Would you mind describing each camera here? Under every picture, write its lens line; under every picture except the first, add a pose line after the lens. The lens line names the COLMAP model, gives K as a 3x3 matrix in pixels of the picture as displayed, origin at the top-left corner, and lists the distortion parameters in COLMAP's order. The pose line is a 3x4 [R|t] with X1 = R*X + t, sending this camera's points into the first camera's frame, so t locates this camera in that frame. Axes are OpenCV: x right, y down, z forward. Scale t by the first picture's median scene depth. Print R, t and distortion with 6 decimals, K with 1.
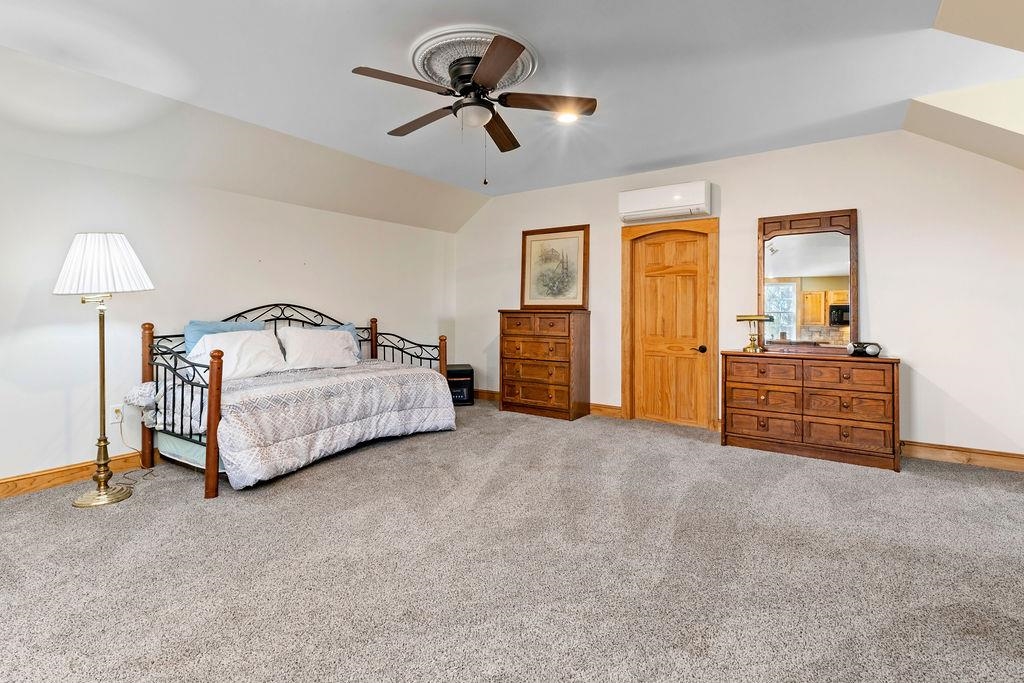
lens RADIAL K [[471.0, 0, 495.6], [0, 471.0, 306.9], [0, 0, 1]] dist [0.005581, -0.000987]
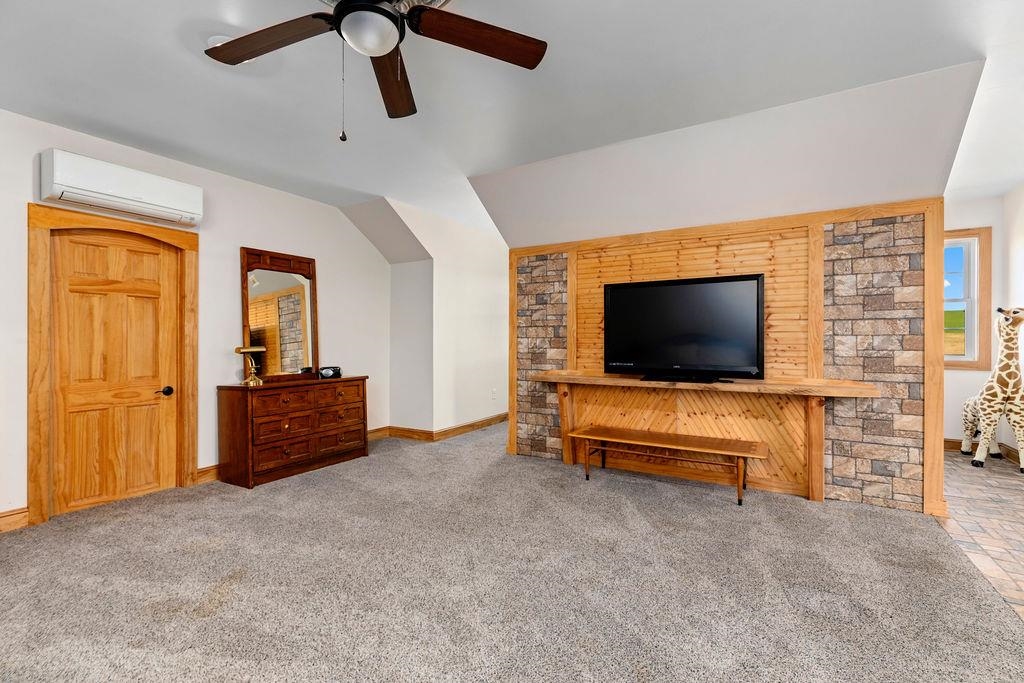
lens RADIAL K [[443.5, 0, 516.1], [0, 443.5, 342.1], [0, 0, 1]] dist [-0.001324, -0.000051]
pose [[-0.055130, -0.002150, 0.998477, -0.345719], [0.000487, 0.999998, 0.002180, 0.005133], [-0.998479, 0.000607, -0.055129, 0.445672]]
